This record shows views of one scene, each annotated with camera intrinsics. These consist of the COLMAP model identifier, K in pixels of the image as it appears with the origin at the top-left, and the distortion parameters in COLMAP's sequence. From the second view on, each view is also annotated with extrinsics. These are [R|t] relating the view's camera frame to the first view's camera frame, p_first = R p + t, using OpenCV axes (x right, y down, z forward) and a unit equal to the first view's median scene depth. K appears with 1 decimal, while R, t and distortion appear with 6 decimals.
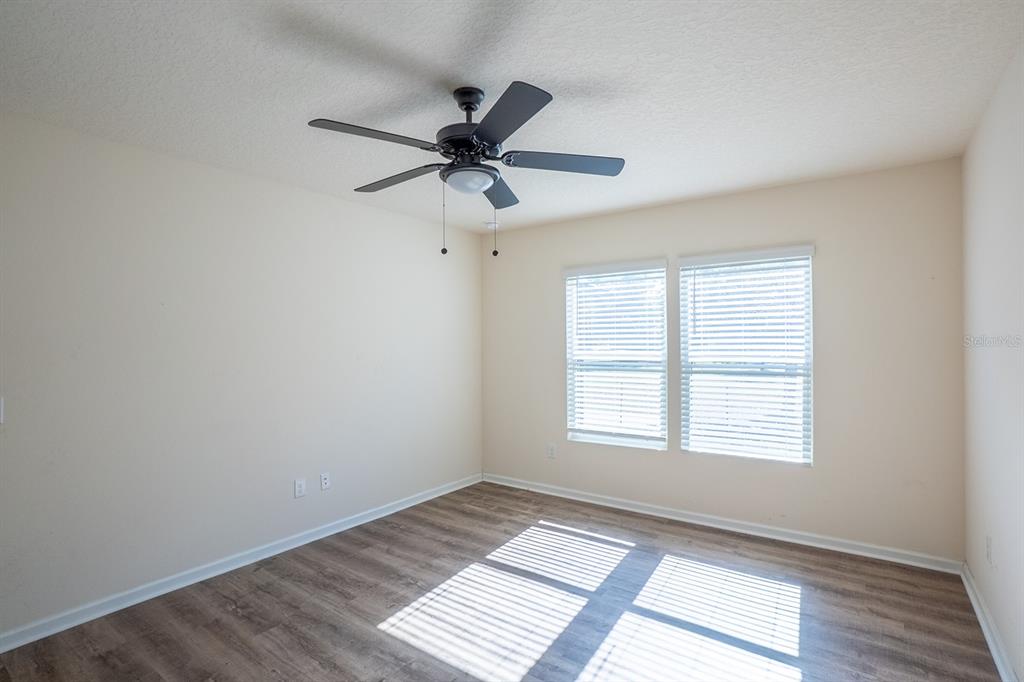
lens RADIAL K [[503.9, 0, 508.8], [0, 503.9, 339.6], [0, 0, 1]] dist [-0.051361, 0.024332]
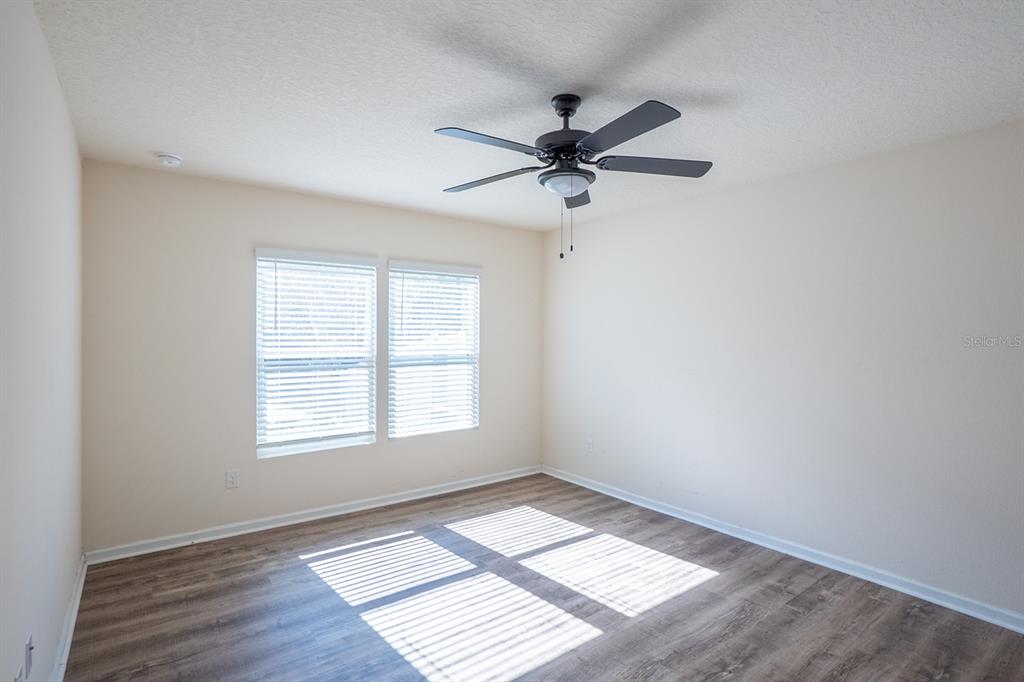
lens RADIAL K [[503.9, 0, 508.8], [0, 503.9, 339.6], [0, 0, 1]] dist [-0.051361, 0.024332]
pose [[0.288732, 0.002057, 0.957408, -0.690710], [-0.006949, 0.999976, -0.000053, 0.006967], [-0.957385, -0.006638, 0.288739, 0.501518]]
